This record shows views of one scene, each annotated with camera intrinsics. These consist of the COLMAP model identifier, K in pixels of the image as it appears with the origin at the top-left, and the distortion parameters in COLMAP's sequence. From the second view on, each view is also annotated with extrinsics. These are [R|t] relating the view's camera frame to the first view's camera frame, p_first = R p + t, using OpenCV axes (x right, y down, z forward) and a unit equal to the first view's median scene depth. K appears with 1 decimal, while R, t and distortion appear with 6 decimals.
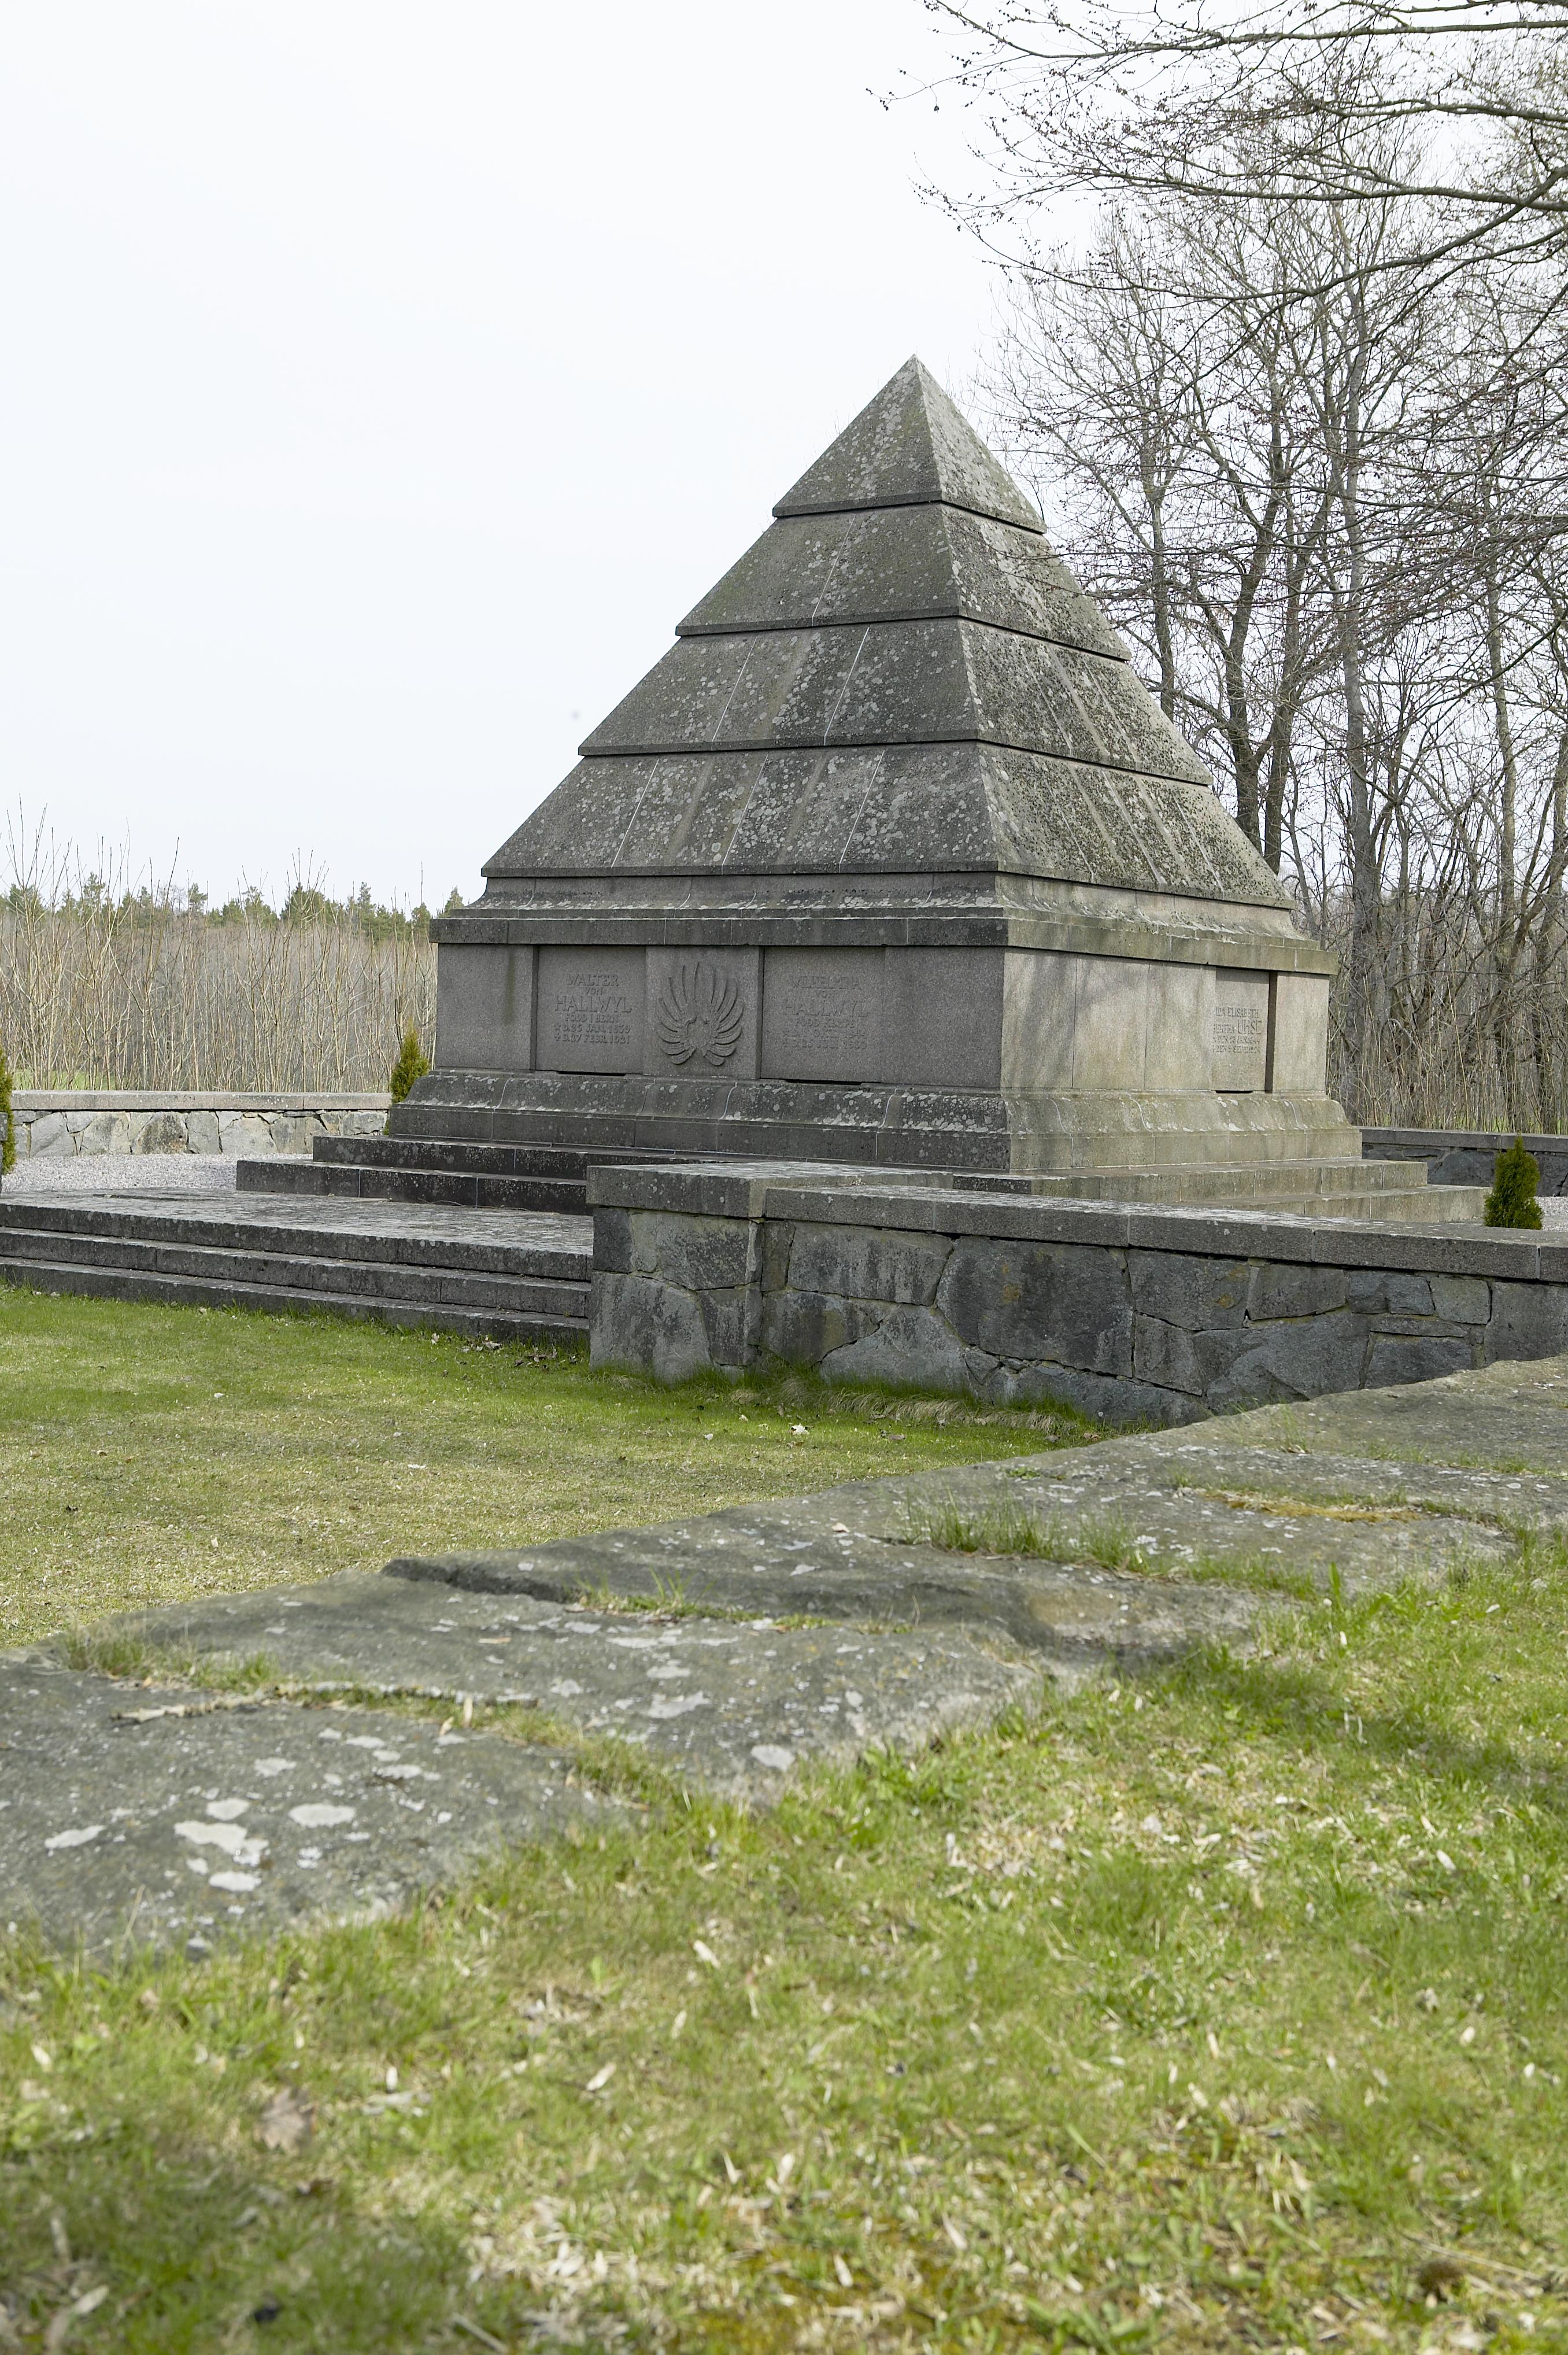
lens RADIAL K [[2822.0, 0, 784.0], [0, 2822.0, 1177.5], [0, 0, 1]] dist [-0.003564, -0.027399]
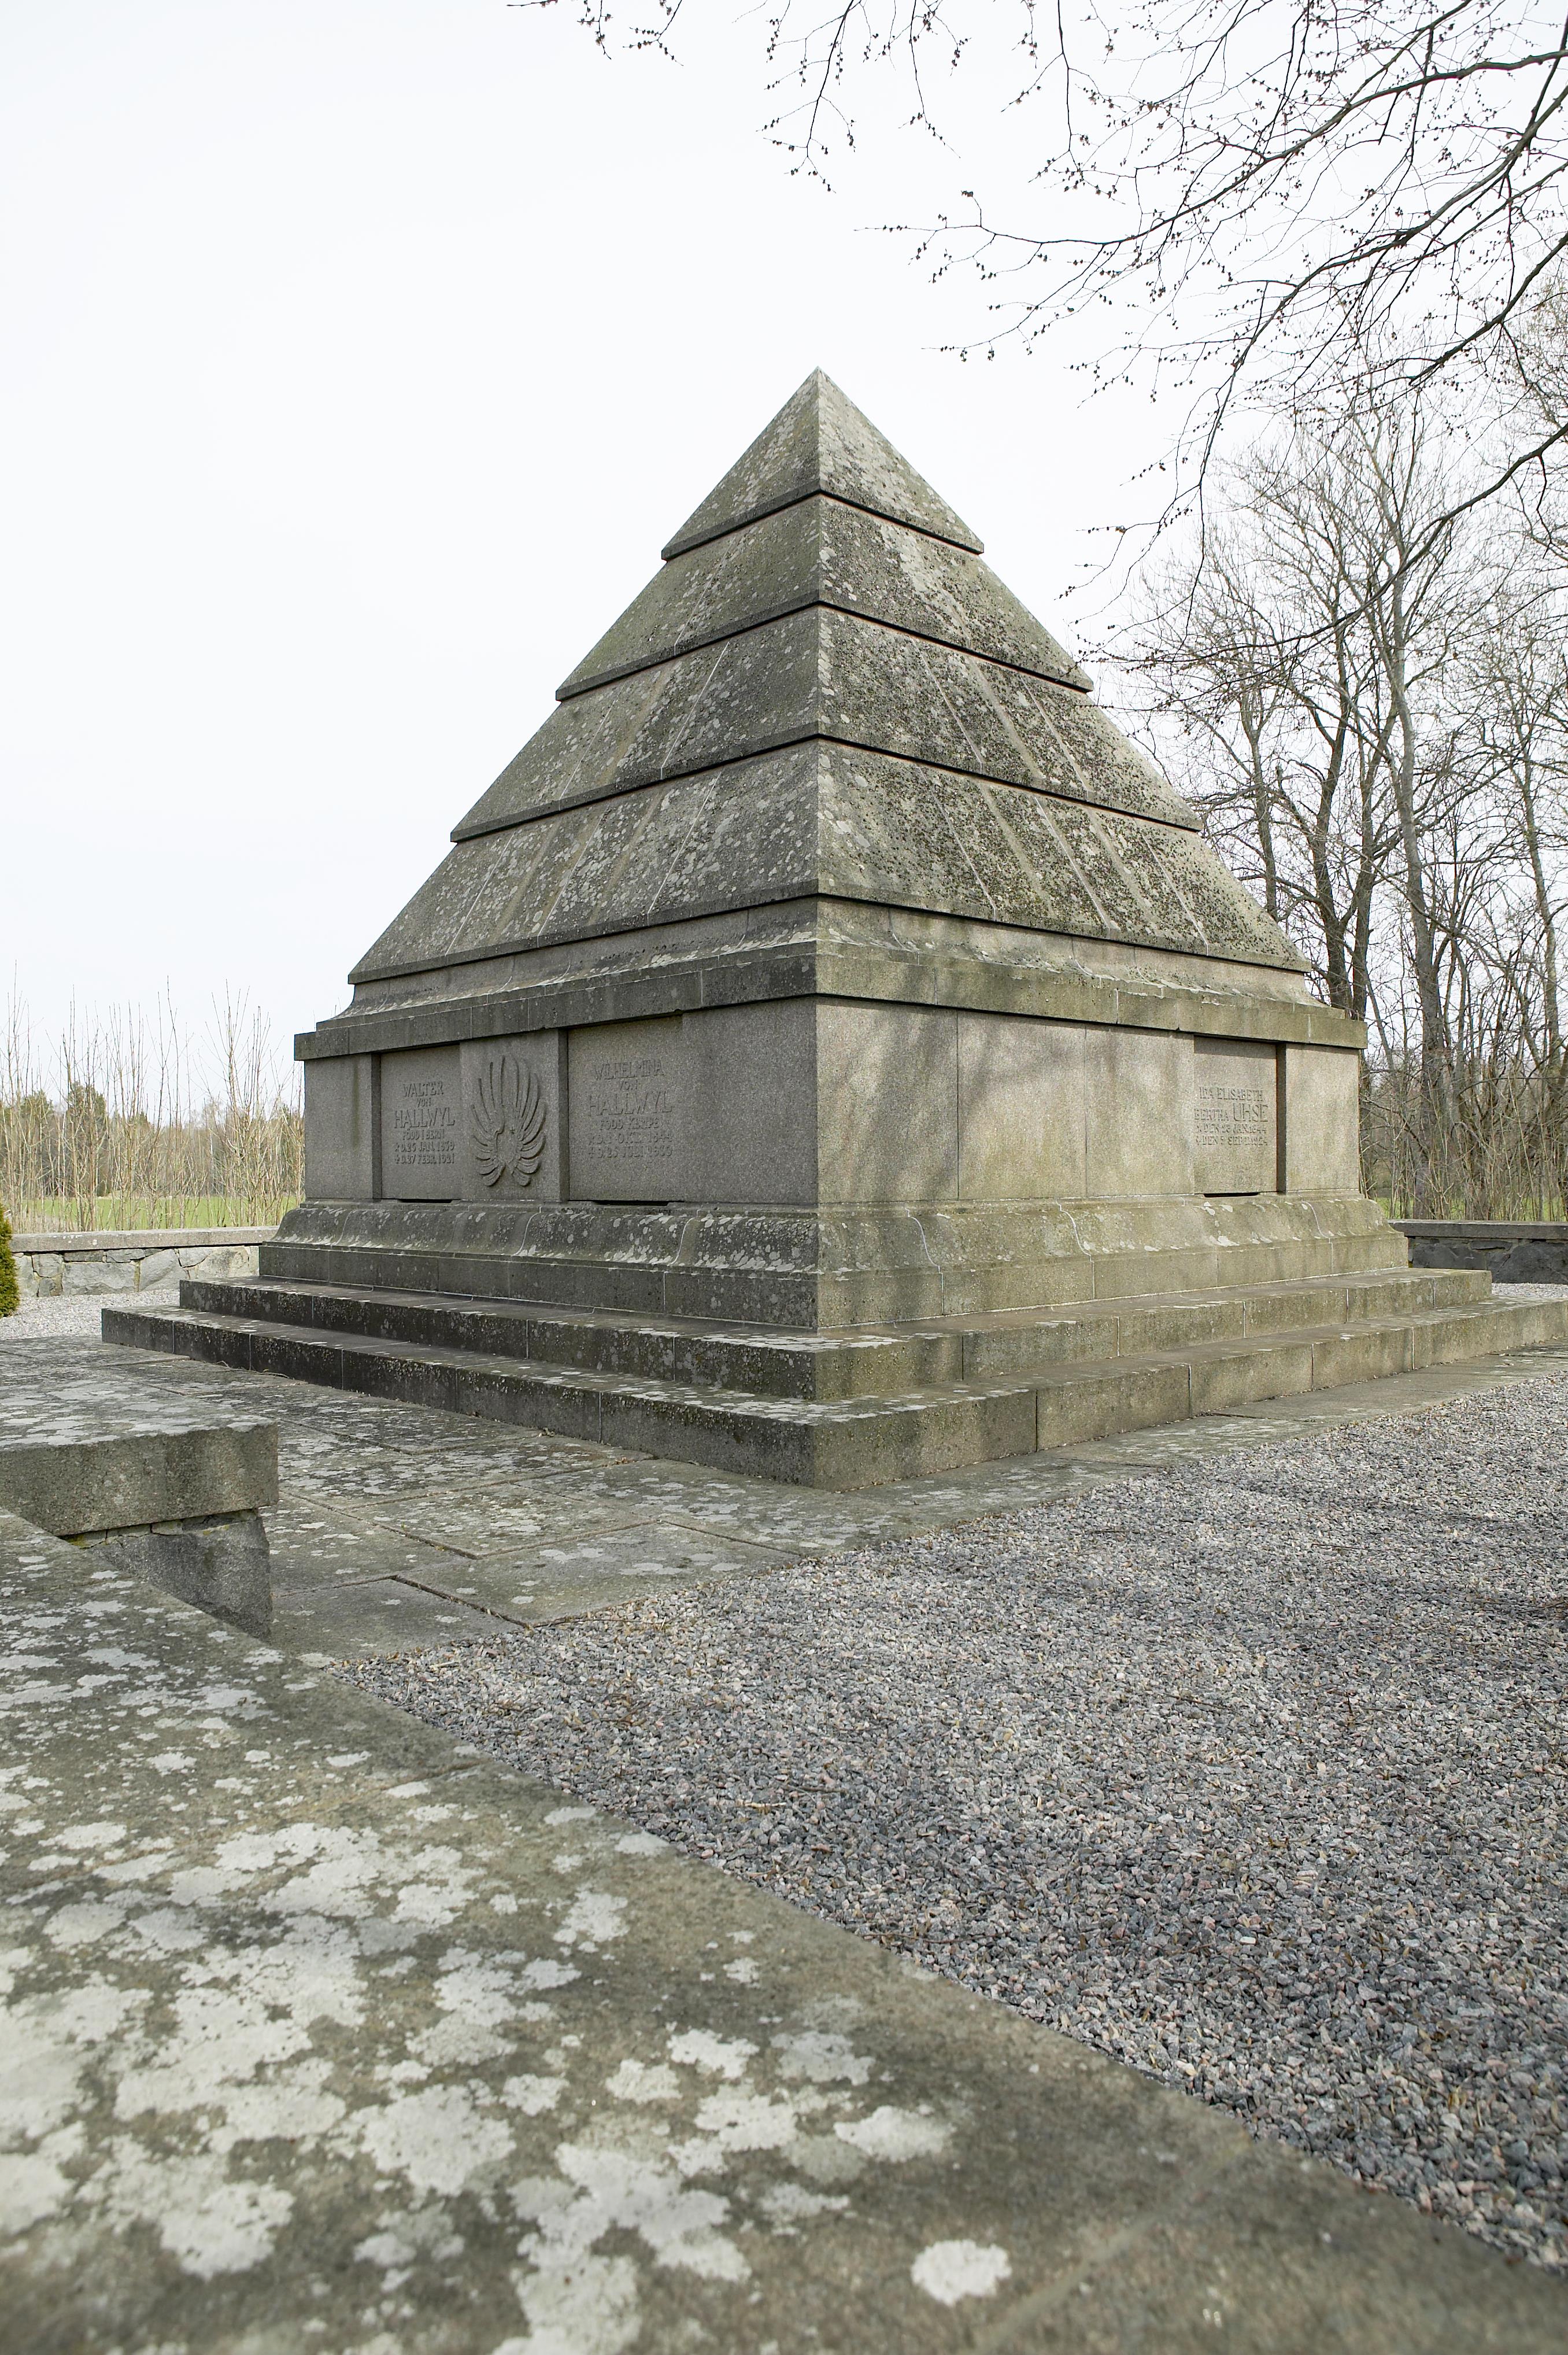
lens RADIAL K [[1599.9, 0, 784.0], [0, 1599.9, 1177.5], [0, 0, 1]] dist [-0.069465, 0.001222]
pose [[0.978790, -0.037832, -0.201342, 0.130821], [0.028464, 0.998382, -0.049222, -0.017366], [0.202879, 0.042447, 0.978283, 0.556784]]
